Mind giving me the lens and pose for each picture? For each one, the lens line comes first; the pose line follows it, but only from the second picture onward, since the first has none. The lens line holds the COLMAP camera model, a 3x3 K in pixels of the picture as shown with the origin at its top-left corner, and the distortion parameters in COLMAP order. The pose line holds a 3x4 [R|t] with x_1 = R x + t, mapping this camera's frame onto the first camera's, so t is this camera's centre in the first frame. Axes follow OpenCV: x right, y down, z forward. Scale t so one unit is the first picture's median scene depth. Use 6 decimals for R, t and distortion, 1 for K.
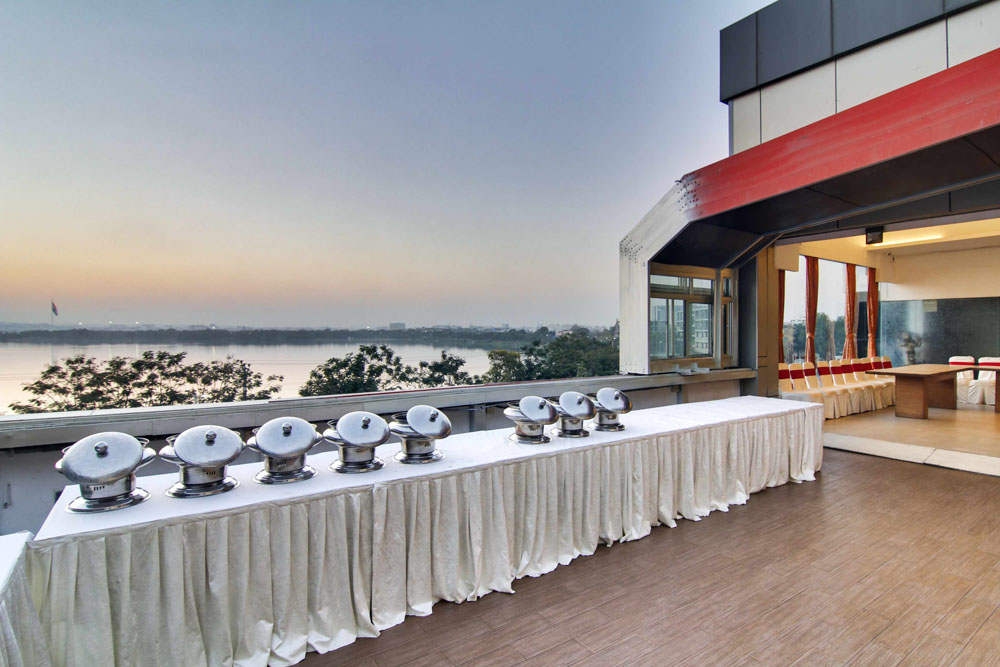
lens RADIAL K [[505.5, 0, 503.3], [0, 505.5, 334.4], [0, 0, 1]] dist [-0.005732, -0.012428]
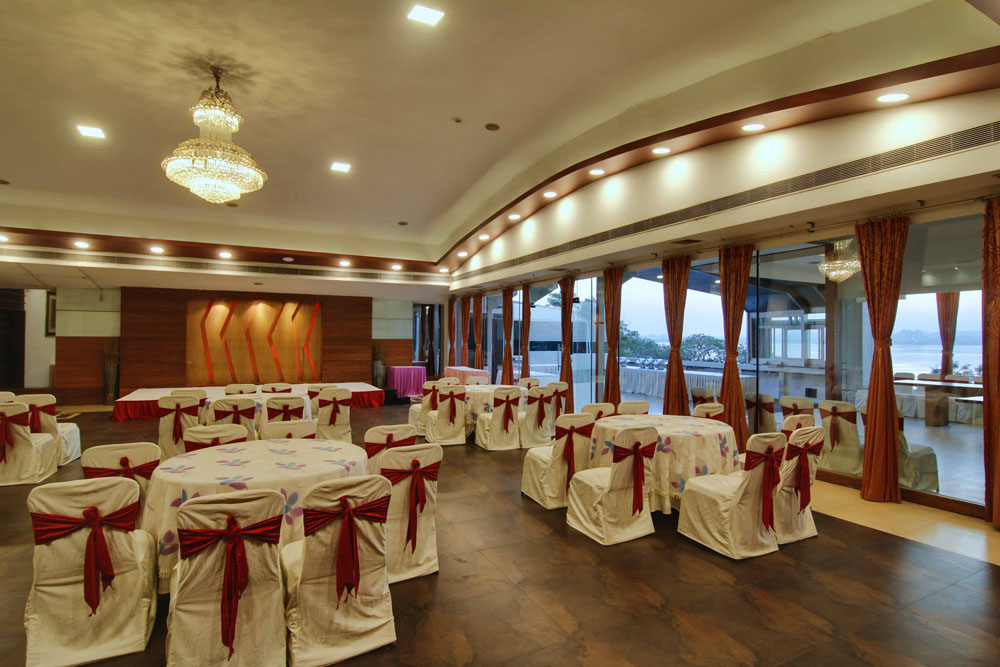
lens RADIAL K [[505.5, 0, 504.2], [0, 505.5, 333.9], [0, 0, 1]] dist [-0.005732, -0.012428]
pose [[-0.138111, -0.009963, -0.990367, 2.267547], [-0.011636, 0.999897, -0.008436, -0.018551], [0.990348, 0.010359, -0.138213, 0.218524]]
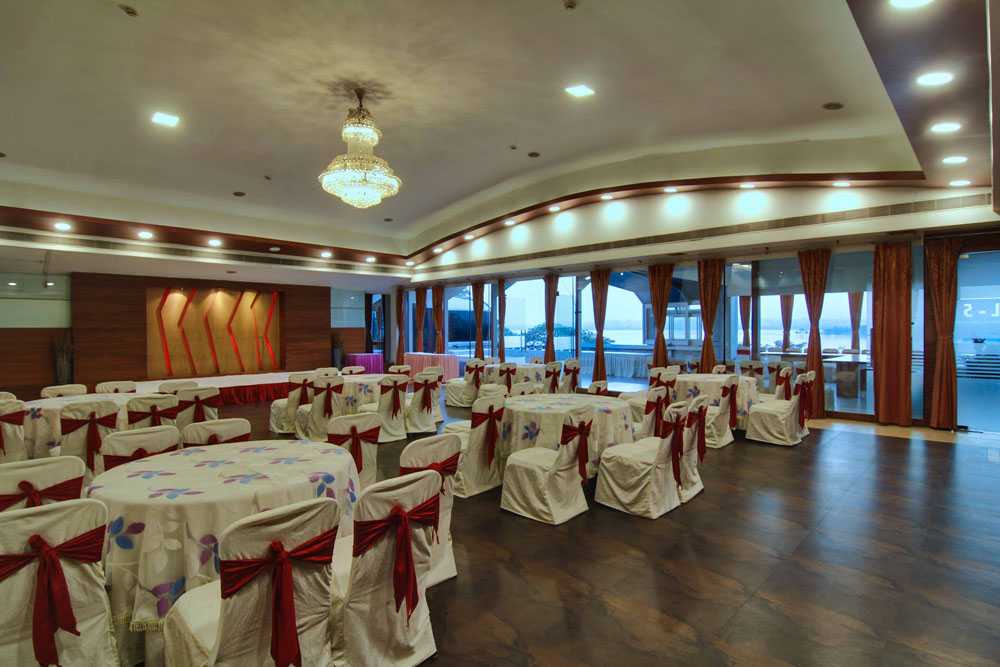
lens RADIAL K [[505.5, 0, 504.0], [0, 505.5, 333.3], [0, 0, 1]] dist [-0.005732, -0.012428]
pose [[0.189407, 0.009872, -0.981849, 2.492527], [-0.001488, 0.999951, 0.009767, -0.008463], [0.981897, -0.000389, 0.189413, -0.244548]]
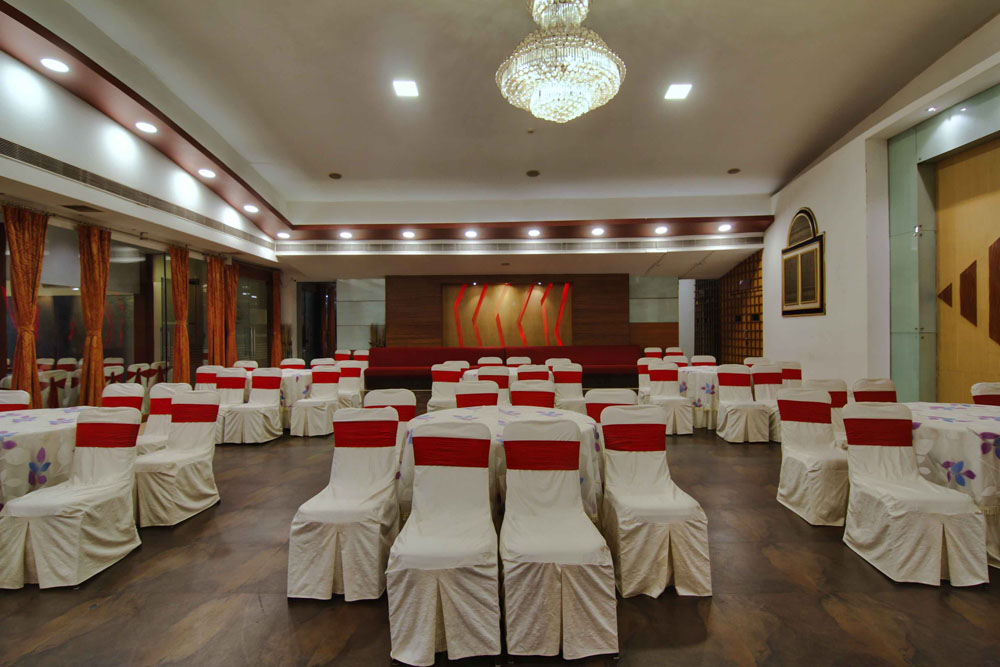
lens RADIAL K [[505.5, 0, 504.7], [0, 505.5, 334.0], [0, 0, 1]] dist [-0.005732, -0.012428]
pose [[0.581292, -0.010234, 0.813631, 1.084221], [0.013400, 0.999906, 0.003004, 0.013601], [-0.813585, 0.009157, 0.581374, -0.593473]]
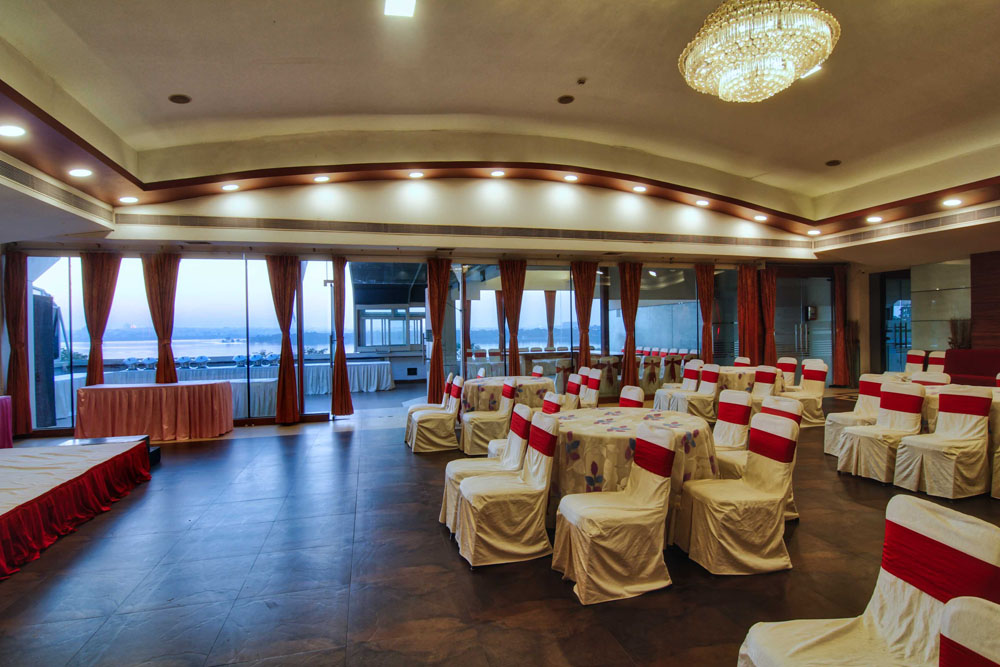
lens RADIAL K [[505.5, 0, 502.3], [0, 505.5, 335.6], [0, 0, 1]] dist [-0.005732, -0.012428]
pose [[0.941062, -0.013008, -0.337984, 1.504928], [0.015395, 0.999872, 0.004384, 0.000631], [0.337884, -0.009329, 0.941142, -0.857822]]
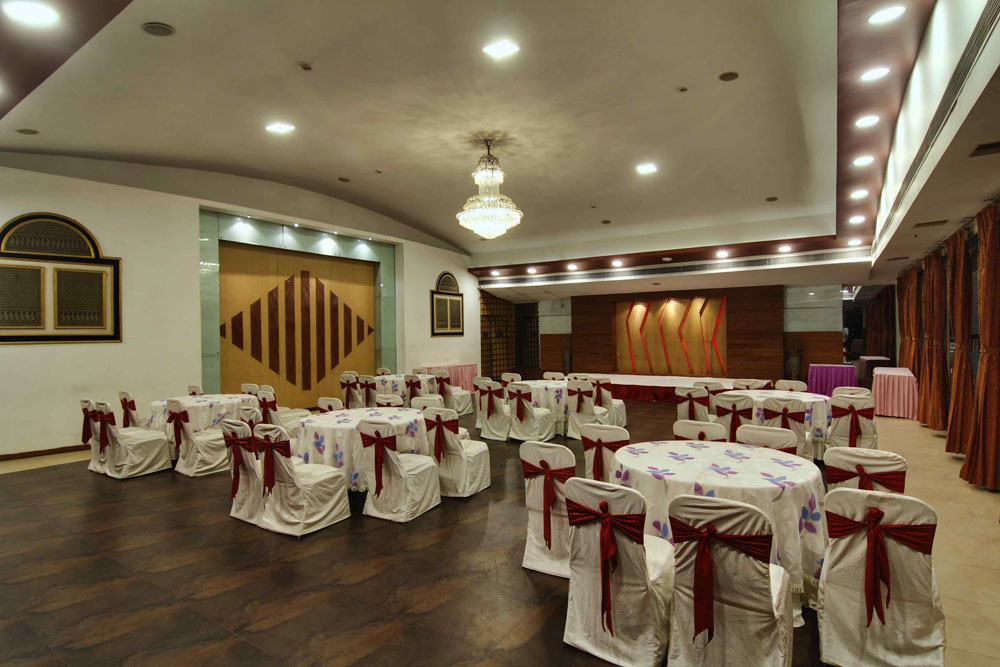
lens RADIAL K [[505.5, 0, 505.5], [0, 505.5, 332.7], [0, 0, 1]] dist [-0.005732, -0.012428]
pose [[-0.927382, 0.013242, -0.373880, 1.940975], [0.012080, 0.999912, 0.005449, -0.027964], [0.373920, 0.000536, -0.927461, 0.665848]]
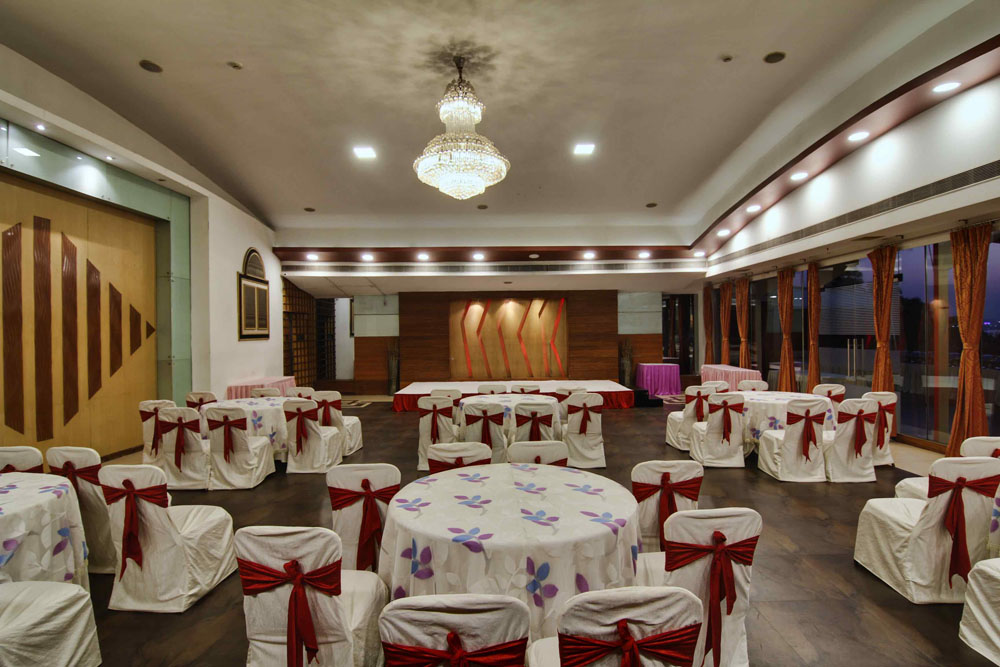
lens RADIAL K [[505.5, 0, 505.3], [0, 505.5, 333.8], [0, 0, 1]] dist [-0.005732, -0.012428]
pose [[-0.568568, 0.009274, -0.822584, 2.149024], [0.007966, 0.999952, 0.005768, -0.024928], [0.822598, -0.003273, -0.568614, 0.149746]]
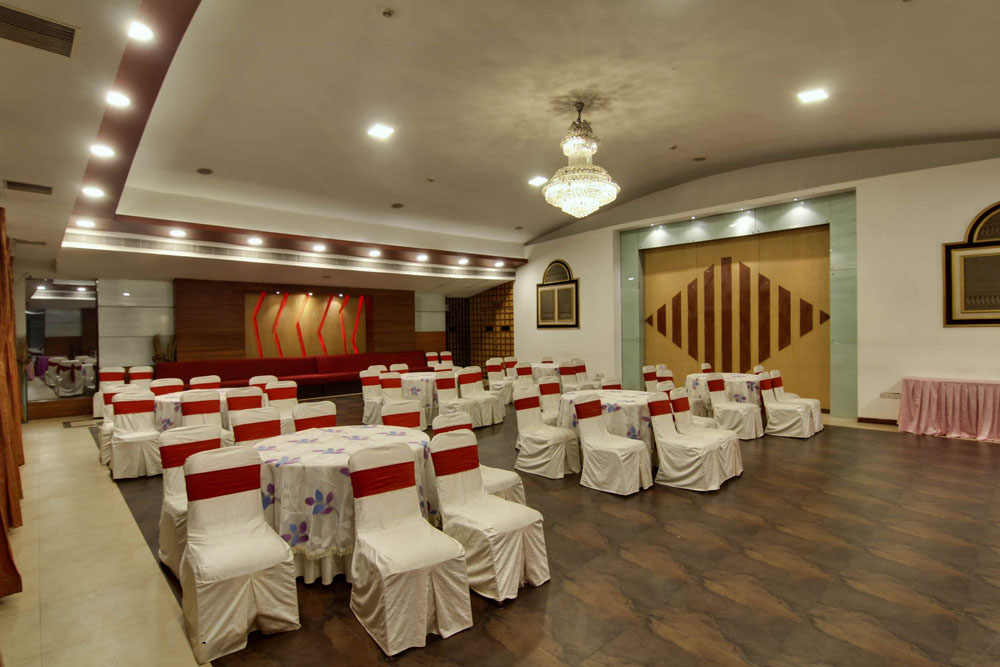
lens RADIAL K [[505.5, 0, 504.3], [0, 505.5, 335.3], [0, 0, 1]] dist [-0.005732, -0.012428]
pose [[-0.147877, -0.010336, 0.988952, 0.685161], [0.017728, 0.999757, 0.013100, -0.018174], [-0.988847, 0.019470, -0.147658, -0.045713]]
